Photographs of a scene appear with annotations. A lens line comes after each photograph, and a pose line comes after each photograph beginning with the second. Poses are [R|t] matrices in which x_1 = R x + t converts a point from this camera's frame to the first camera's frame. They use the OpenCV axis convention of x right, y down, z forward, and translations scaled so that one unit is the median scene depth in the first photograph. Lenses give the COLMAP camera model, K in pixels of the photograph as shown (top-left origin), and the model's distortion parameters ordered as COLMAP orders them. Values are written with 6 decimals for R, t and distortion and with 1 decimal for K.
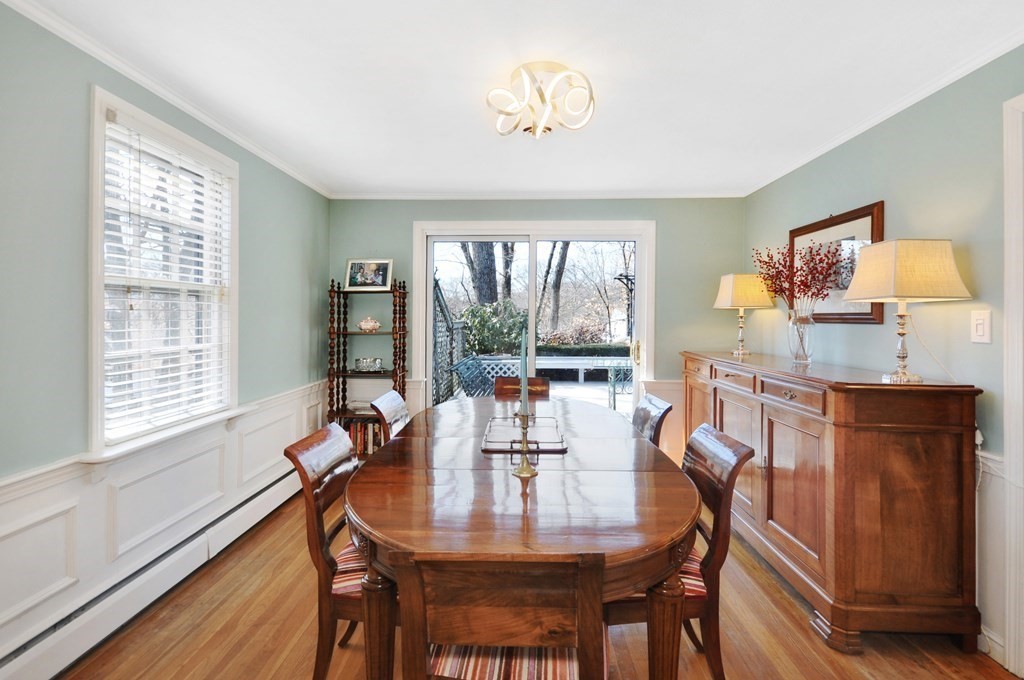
lens RADIAL K [[461.9, 0, 481.0], [0, 461.9, 304.8], [0, 0, 1]] dist [0.015128, -0.000037]
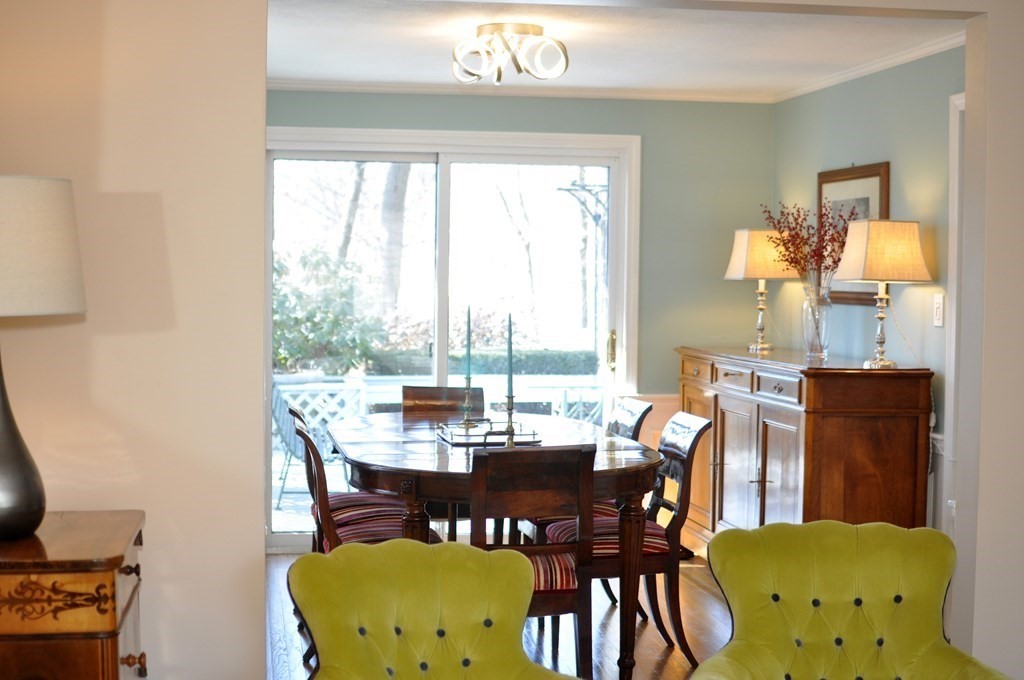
lens RADIAL K [[1534.4, 0, 512.1], [0, 1534.4, 341.3], [0, 0, 1]] dist [-0.004831, 0.000000]
pose [[0.965077, -0.006949, 0.261874, -0.659832], [-0.012743, 0.997219, 0.073424, -0.114027], [-0.261656, -0.074197, 0.962305, -1.889251]]
